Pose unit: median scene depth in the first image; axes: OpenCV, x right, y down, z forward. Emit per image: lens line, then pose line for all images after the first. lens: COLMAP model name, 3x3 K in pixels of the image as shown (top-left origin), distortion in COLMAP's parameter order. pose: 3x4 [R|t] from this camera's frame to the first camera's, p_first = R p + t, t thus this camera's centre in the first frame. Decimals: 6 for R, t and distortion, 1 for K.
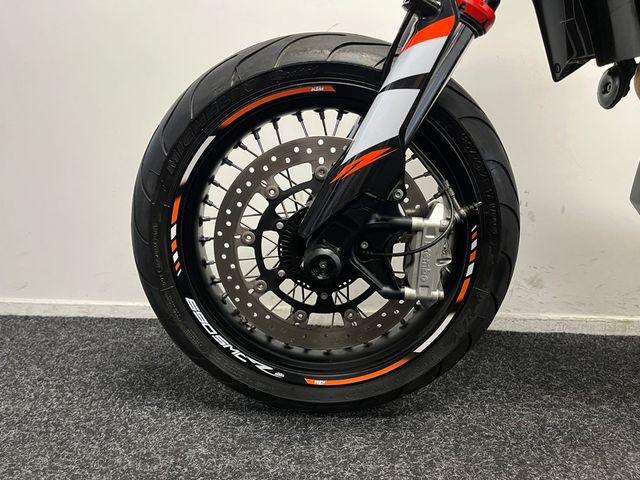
lens RADIAL K [[486.7, 0, 320.0], [0, 486.7, 240.0], [0, 0, 1]] dist [0.073811, -0.114615]
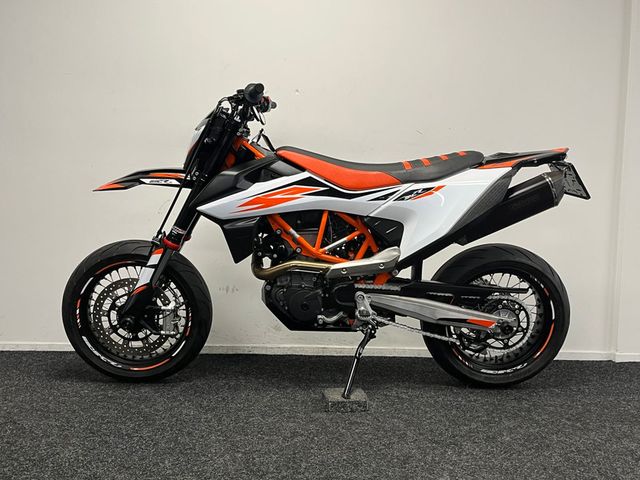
lens RADIAL K [[589.7, 0, 320.0], [0, 589.7, 240.0], [0, 0, 1]] dist [0.058832, -0.008615]
pose [[0.998962, -0.005678, 0.045185, 0.889627], [0.008754, 0.997636, -0.068167, -0.174441], [-0.044691, 0.068491, 0.996650, -2.361178]]
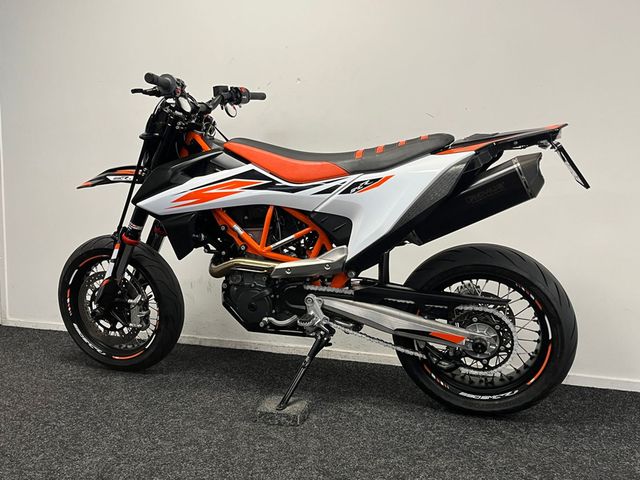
lens RADIAL K [[568.2, 0, 320.0], [0, 568.2, 240.0], [0, 0, 1]] dist [0.055854, -0.004013]
pose [[0.955189, 0.008023, -0.295887, 2.143896], [-0.024733, 0.998300, -0.052774, -0.232069], [0.294961, 0.057727, 0.953764, -1.844529]]
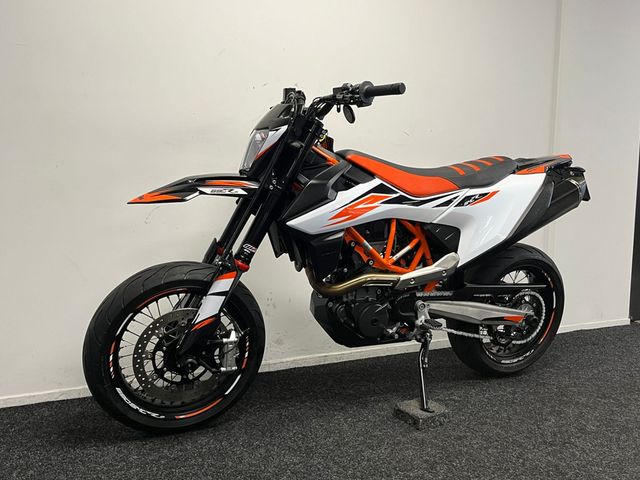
lens RADIAL K [[557.9, 0, 320.0], [0, 557.9, 240.0], [0, 0, 1]] dist [0.043999, -0.008882]
pose [[0.897257, -0.055109, 0.438056, -0.524332], [0.069687, 0.997420, -0.017258, -0.418802], [-0.435975, 0.046011, 0.898782, -1.595763]]
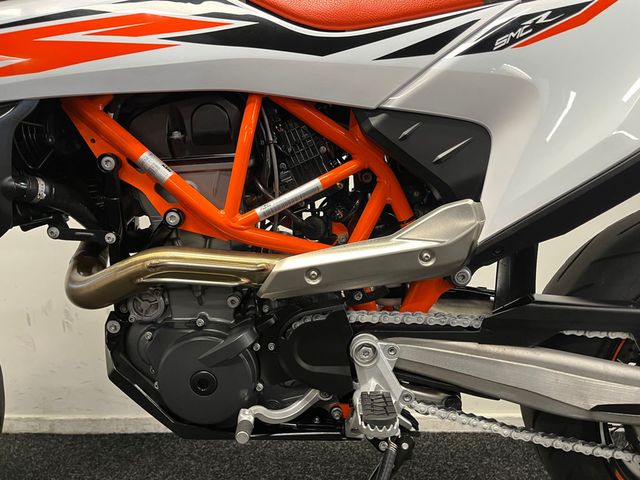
lens RADIAL K [[486.7, 0, 320.0], [0, 486.7, 240.0], [0, 0, 1]] dist [0.073811, -0.114615]
pose [[0.999349, -0.034964, -0.008849, 1.183746], [0.034228, 0.996753, -0.072889, -0.225136], [0.011369, 0.072539, 0.997301, -0.065165]]
